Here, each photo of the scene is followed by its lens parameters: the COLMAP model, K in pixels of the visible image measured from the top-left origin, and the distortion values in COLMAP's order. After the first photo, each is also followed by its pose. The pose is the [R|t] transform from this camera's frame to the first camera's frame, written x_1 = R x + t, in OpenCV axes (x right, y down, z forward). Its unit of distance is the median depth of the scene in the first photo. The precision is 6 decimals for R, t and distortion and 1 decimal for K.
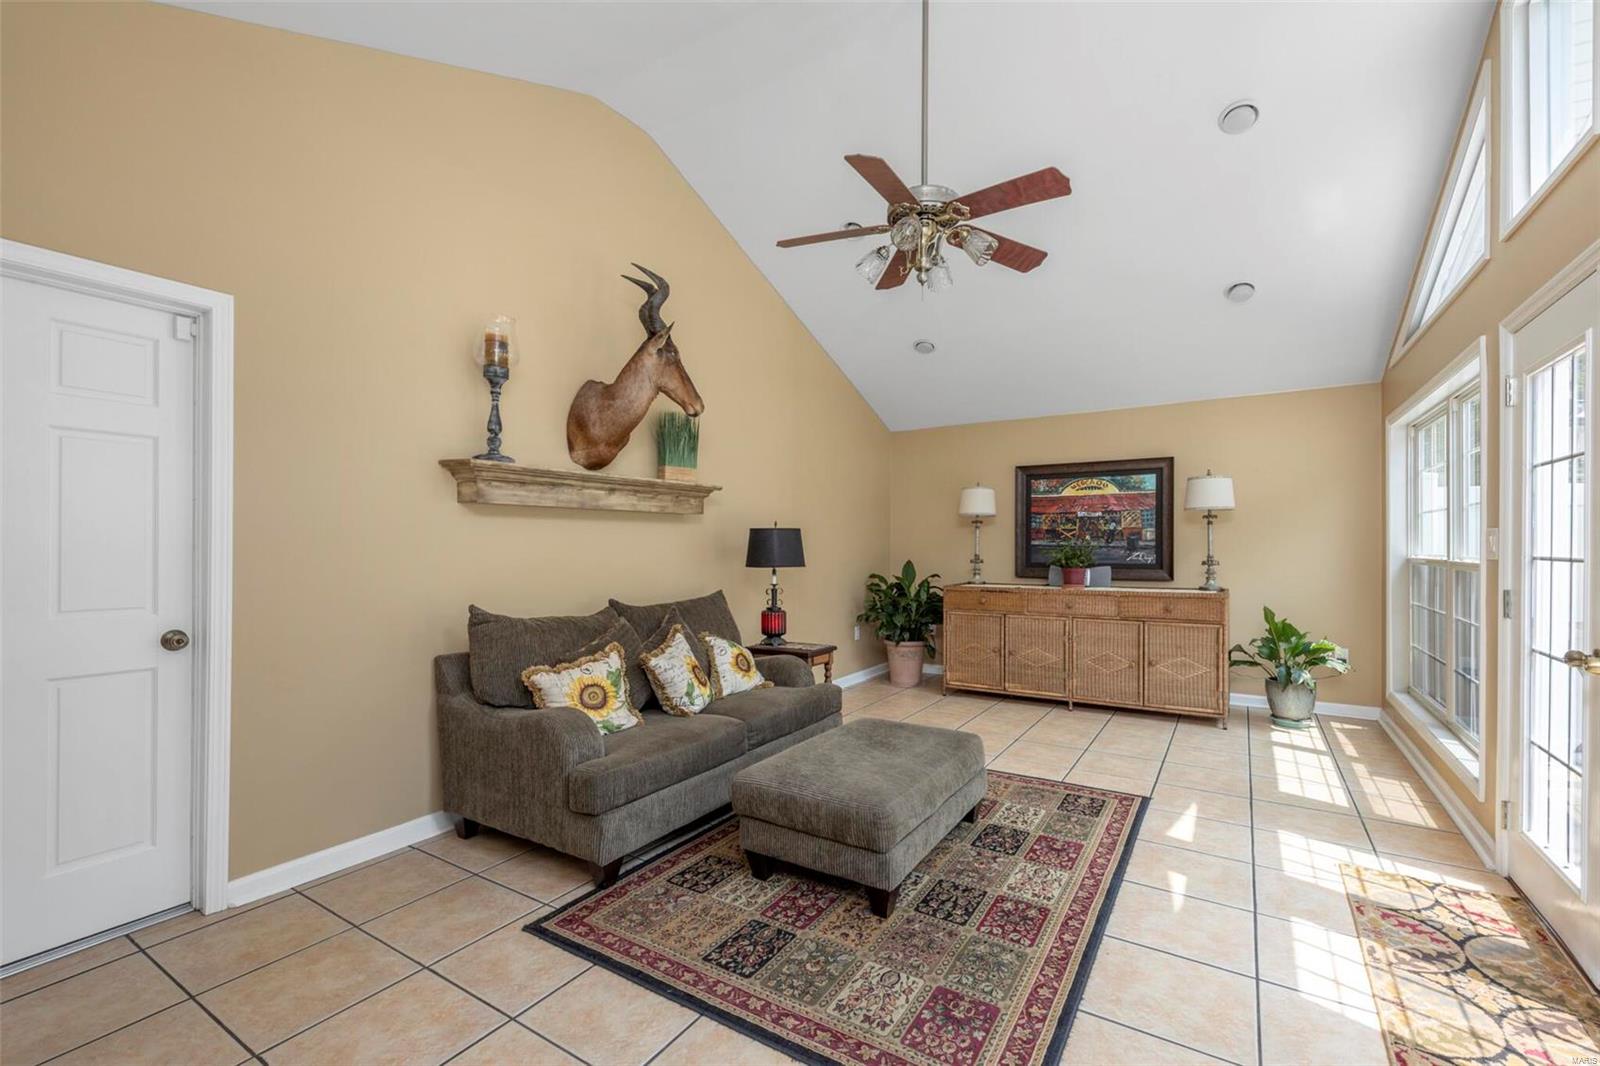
lens RADIAL K [[689.5, 0, 798.3], [0, 689.5, 538.7], [0, 0, 1]] dist [0.001008, 0.000037]
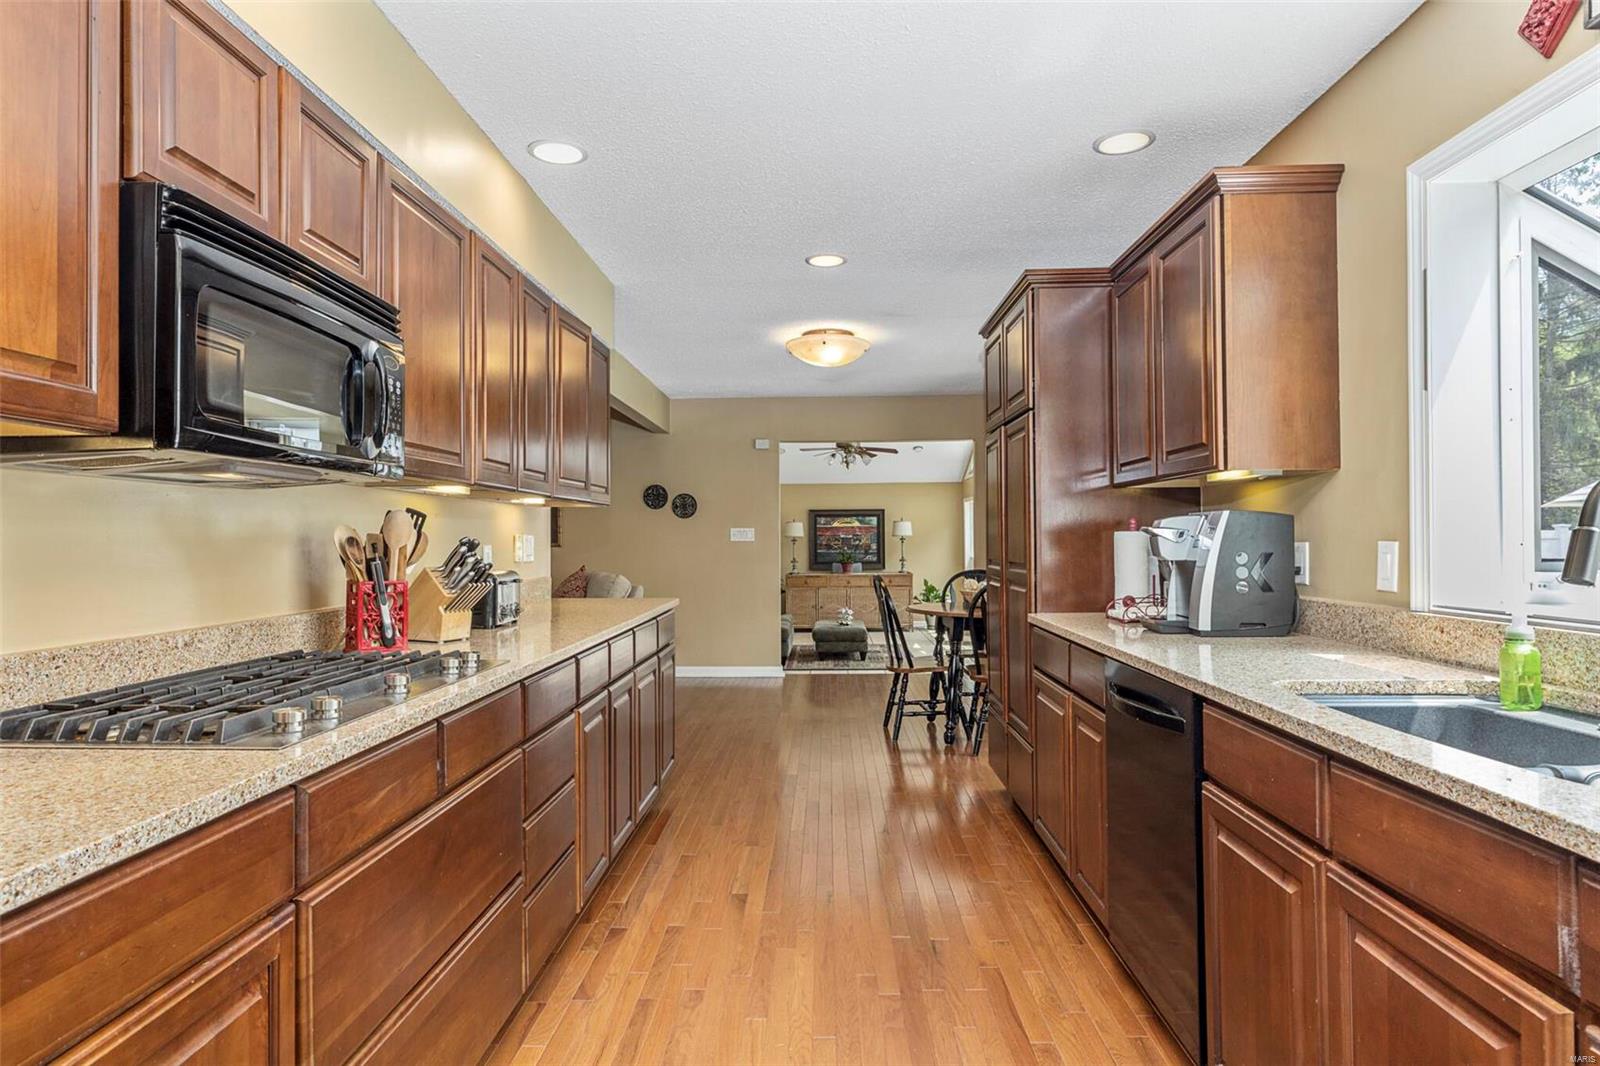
lens RADIAL K [[921.3, 0, 800.2], [0, 921.3, 531.4], [0, 0, 1]] dist [-0.000140, -0.000001]
pose [[0.857146, -0.000242, 0.515073, -1.070774], [0.002551, 0.999990, -0.003775, -0.041835], [-0.515067, 0.004549, 0.857138, -1.206274]]
